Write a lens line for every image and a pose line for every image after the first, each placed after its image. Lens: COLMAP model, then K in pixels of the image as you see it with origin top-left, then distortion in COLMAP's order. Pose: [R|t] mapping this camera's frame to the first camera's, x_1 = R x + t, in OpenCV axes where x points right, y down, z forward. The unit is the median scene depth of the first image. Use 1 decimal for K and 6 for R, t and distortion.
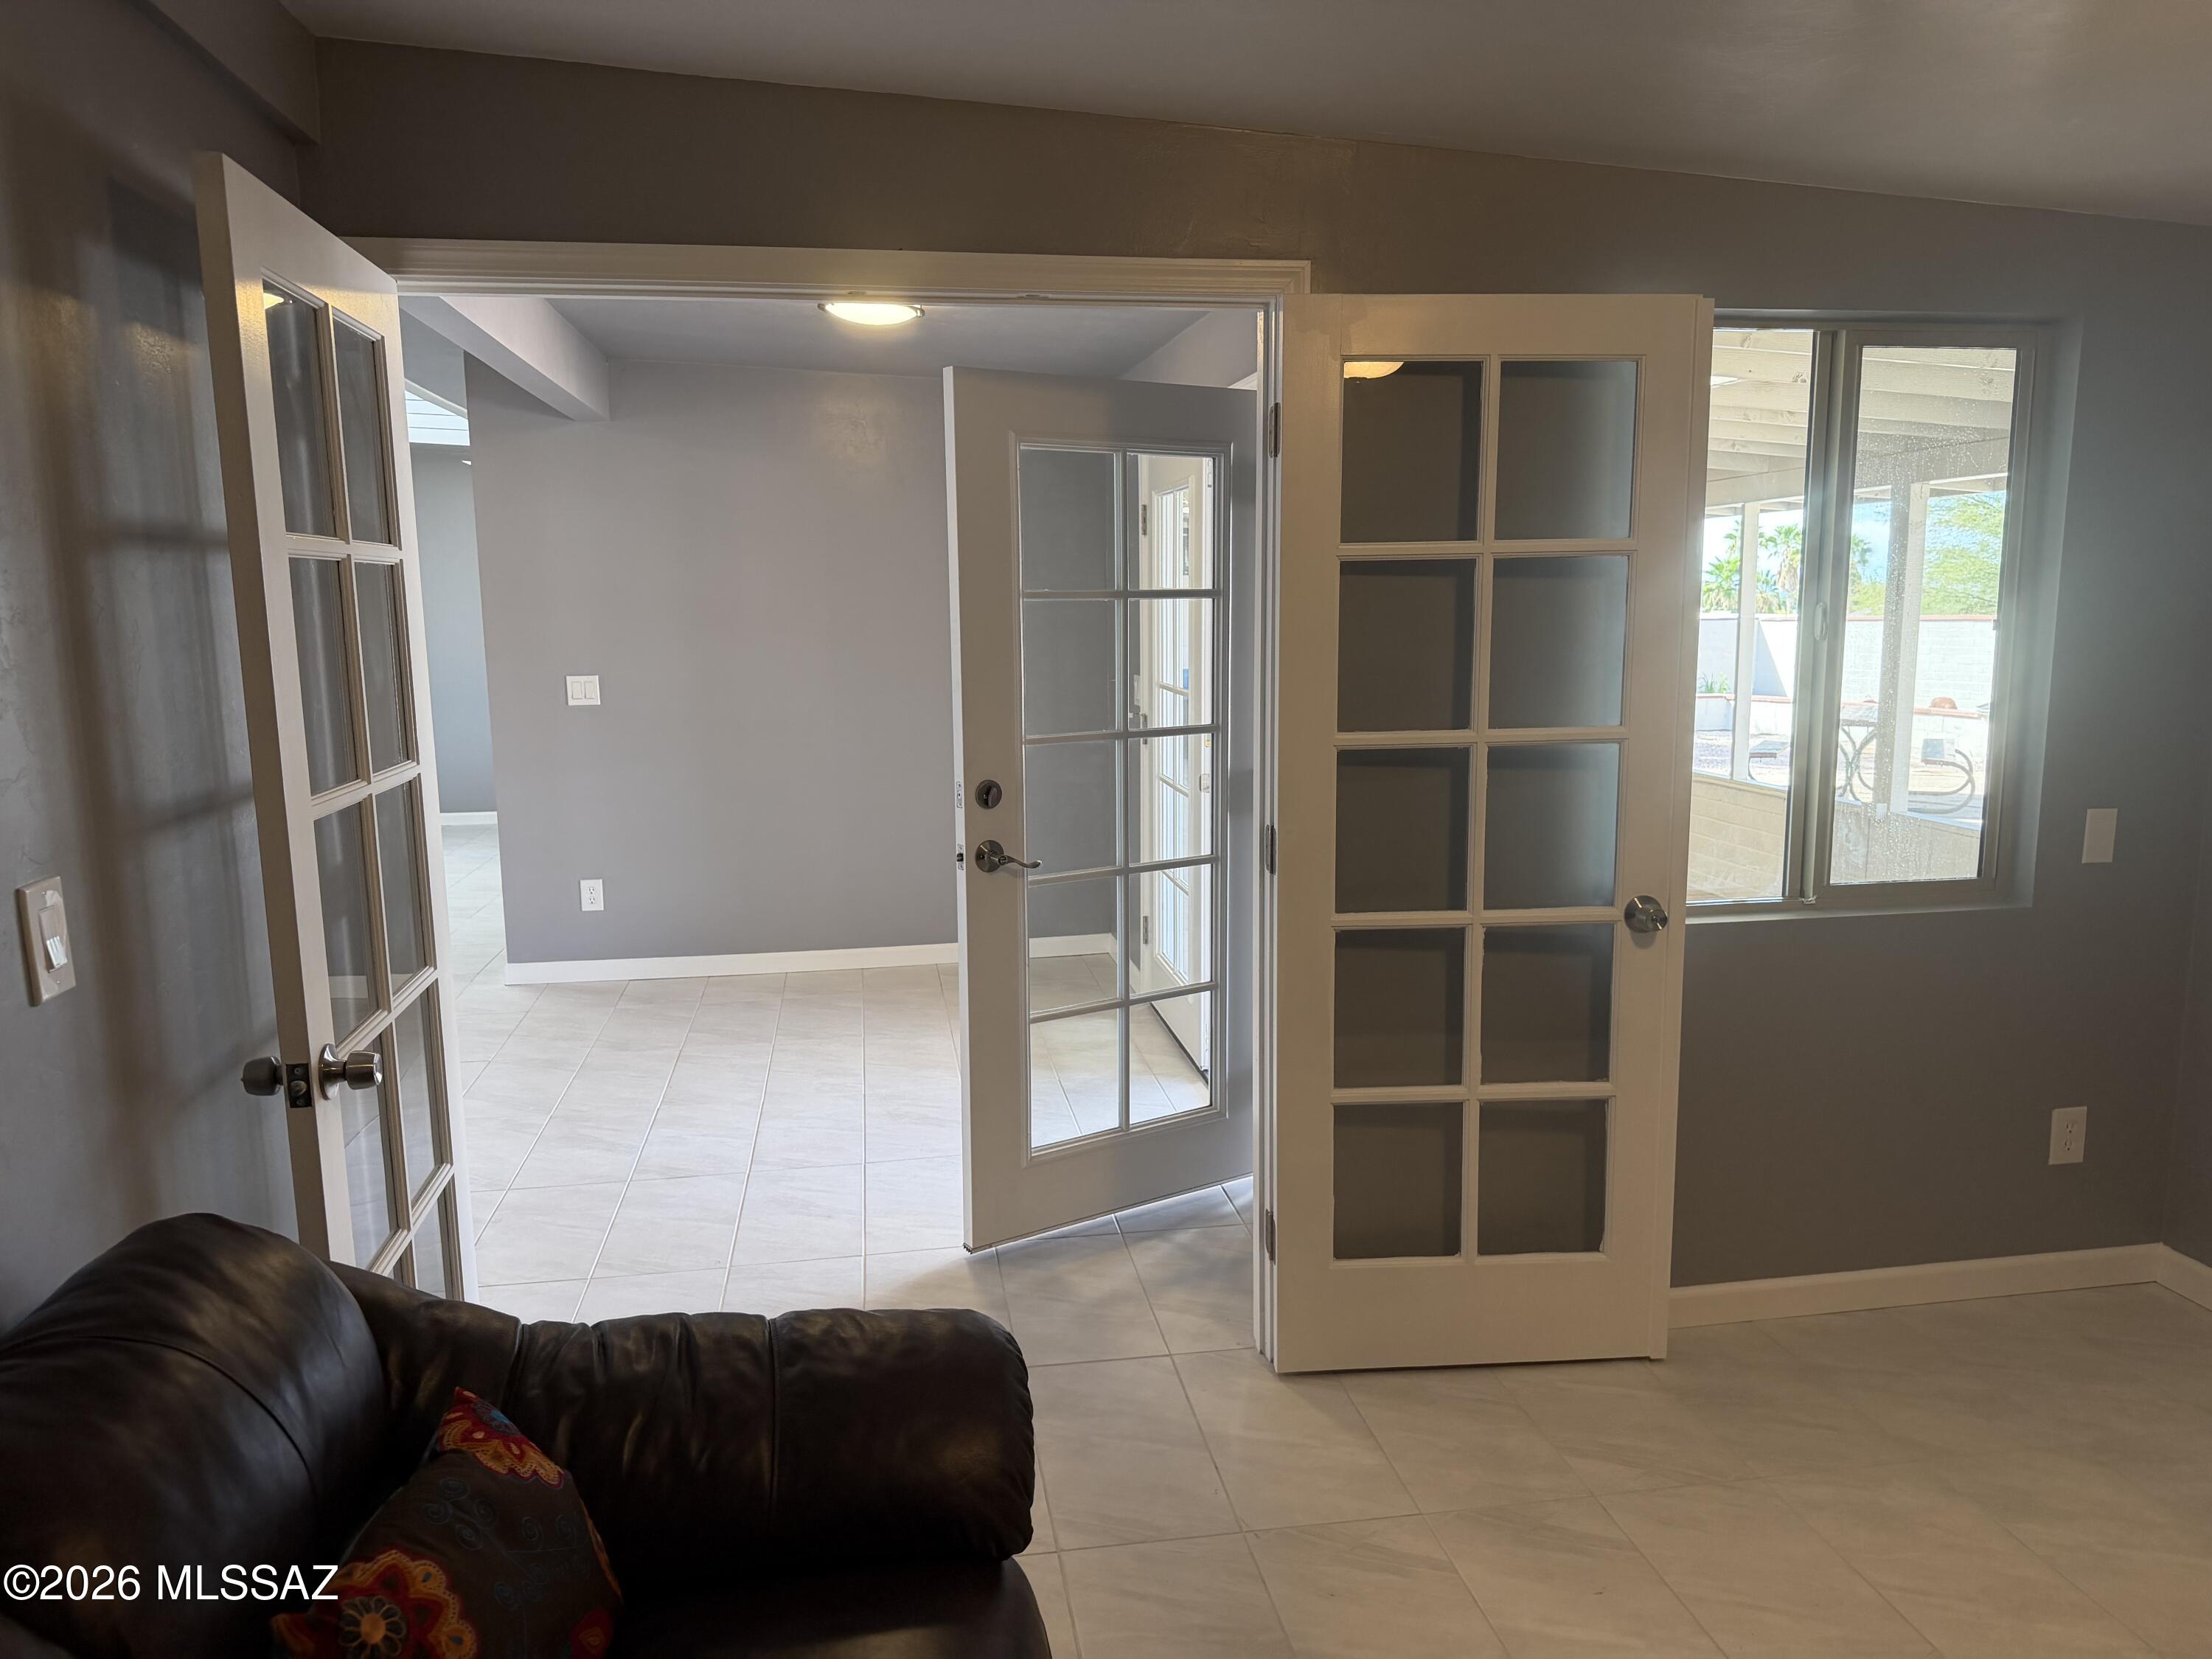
lens RADIAL K [[1537.9, 0, 1106.0], [0, 1537.9, 829.5], [0, 0, 1]] dist [0.165741, -0.296050]
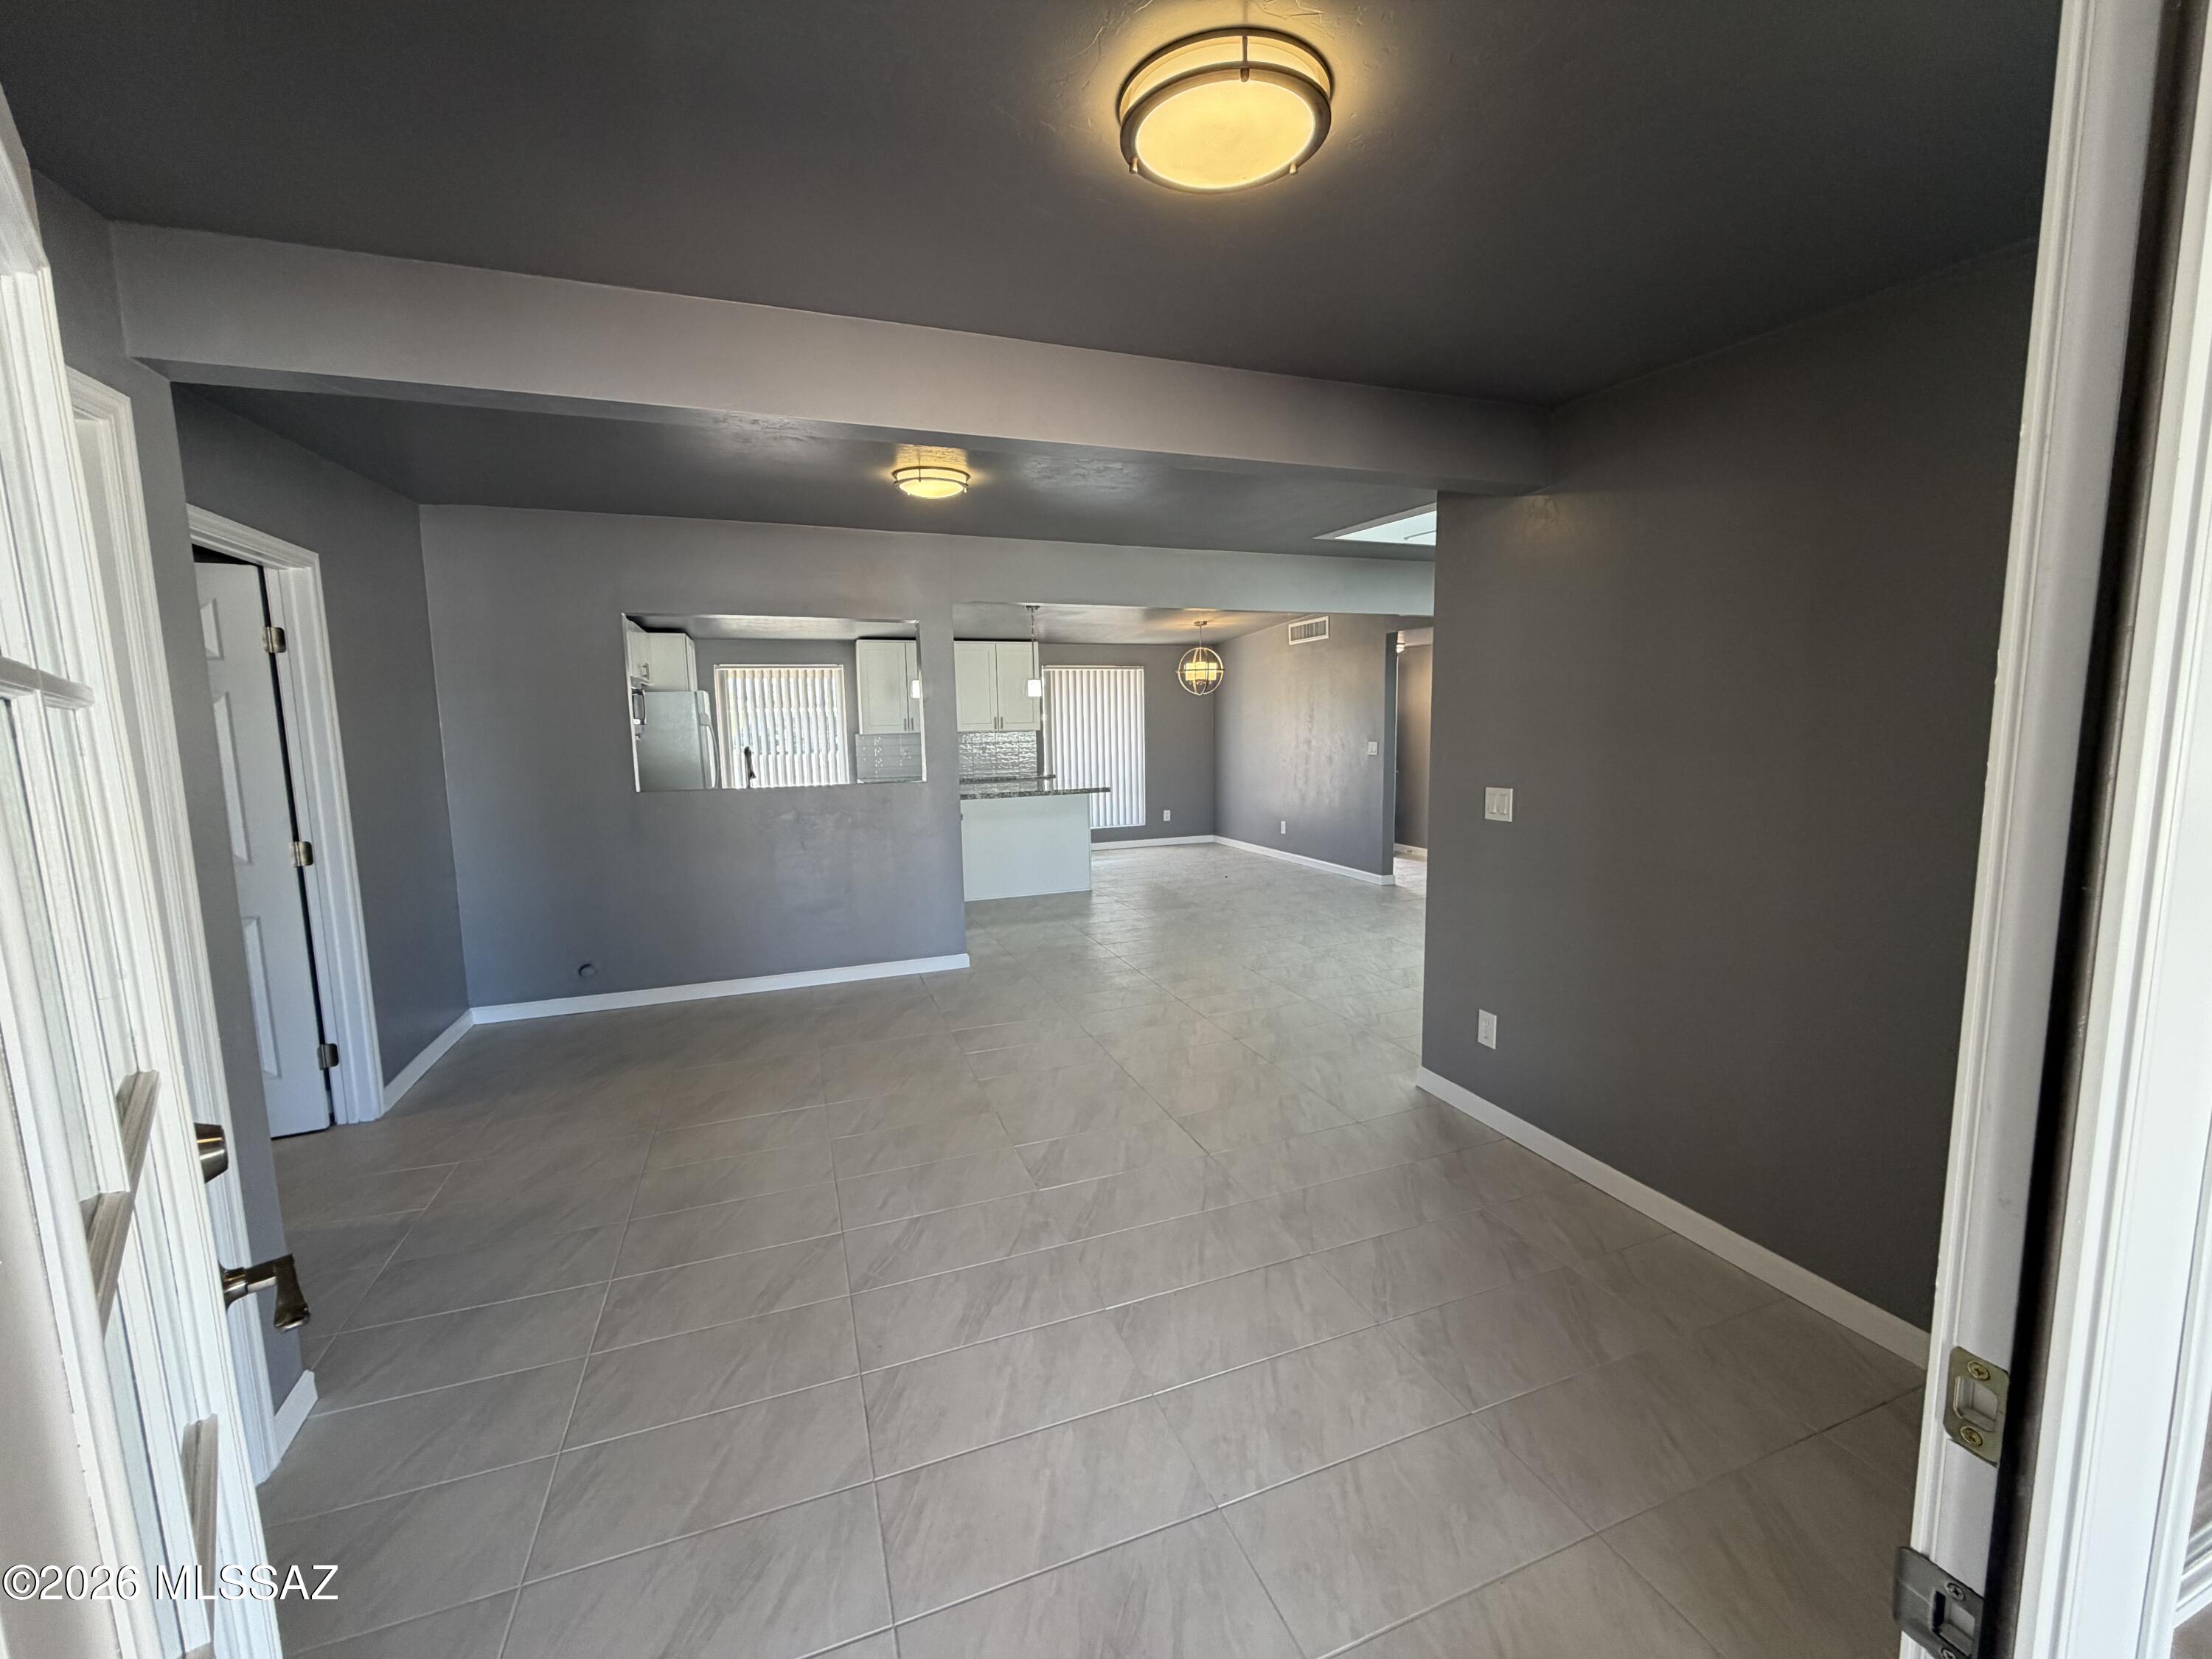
lens RADIAL K [[881.4, 0, 1098.3], [0, 881.4, 826.5], [0, 0, 1]] dist [0.002457, -0.003913]
pose [[0.192245, 0.122669, -0.973650, 0.114794], [-0.125685, 0.987064, 0.099543, -0.100228], [0.973265, 0.103237, 0.205175, 0.691934]]
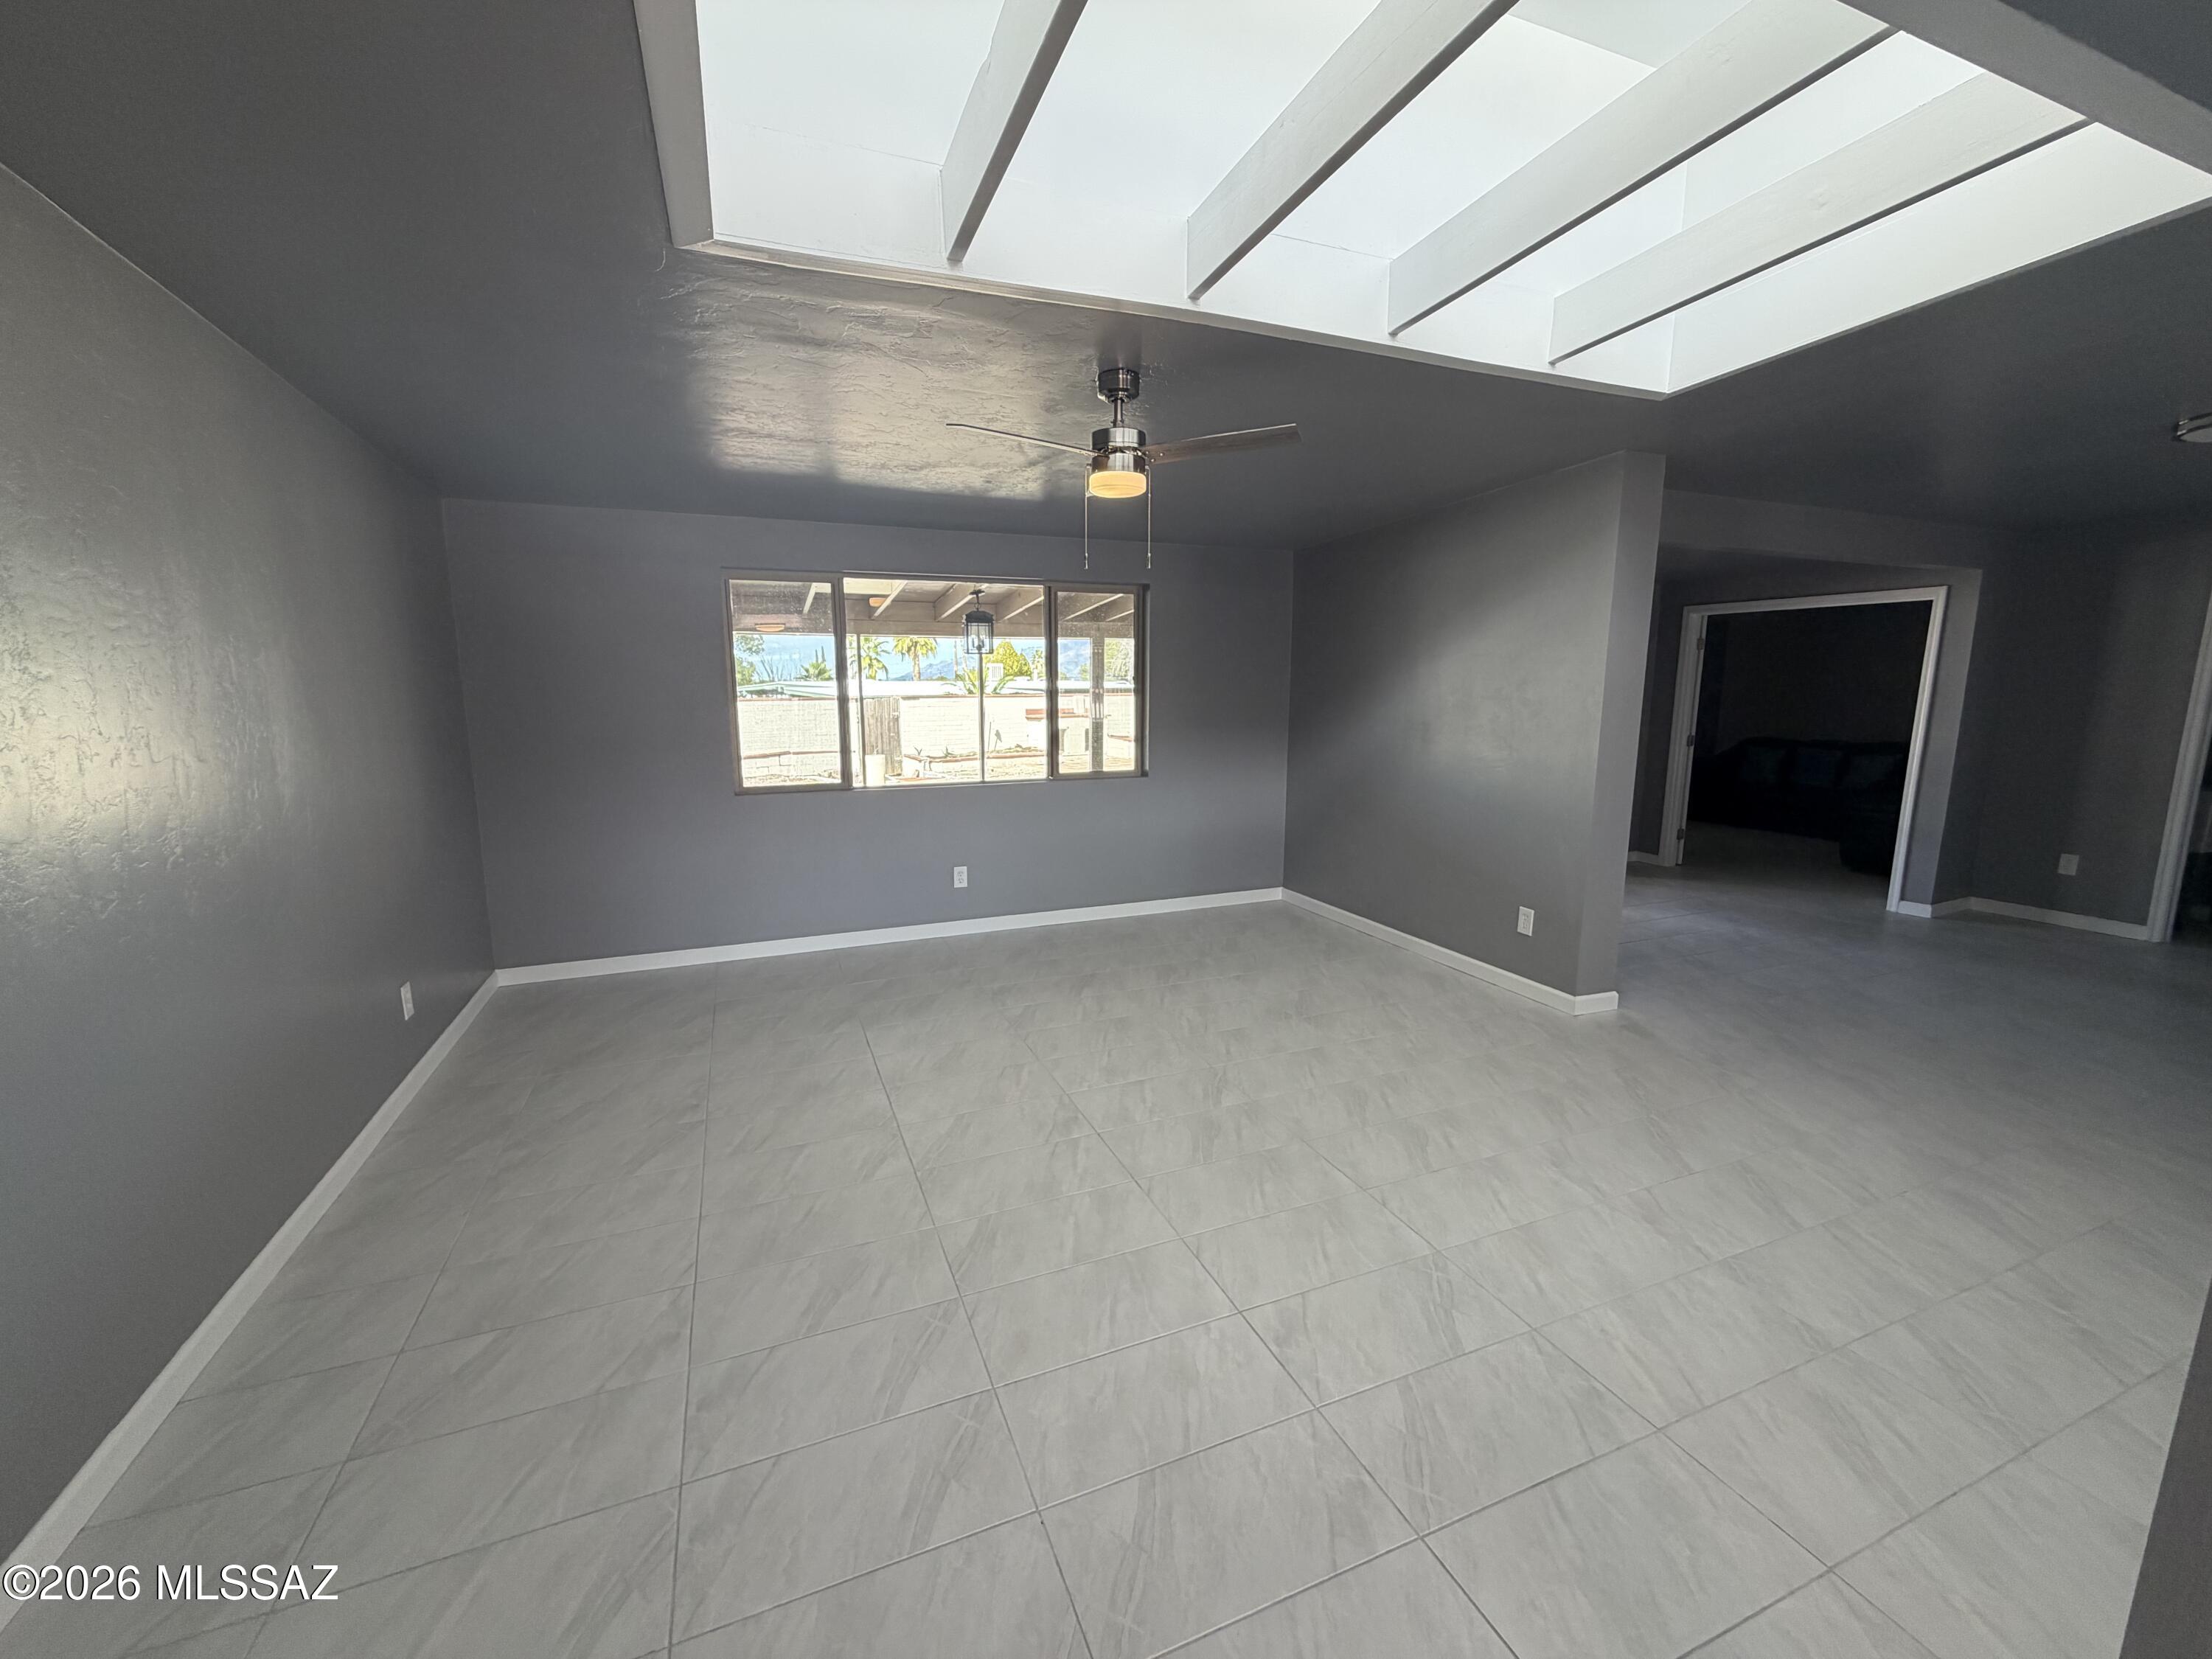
lens RADIAL K [[881.4, 0, 1098.3], [0, 881.4, 826.5], [0, 0, 1]] dist [0.002457, -0.003913]
pose [[-0.223224, -0.144431, 0.964008, -0.936703], [0.147189, 0.972628, 0.179805, -0.217847], [-0.963591, 0.182028, -0.195855, 1.529223]]
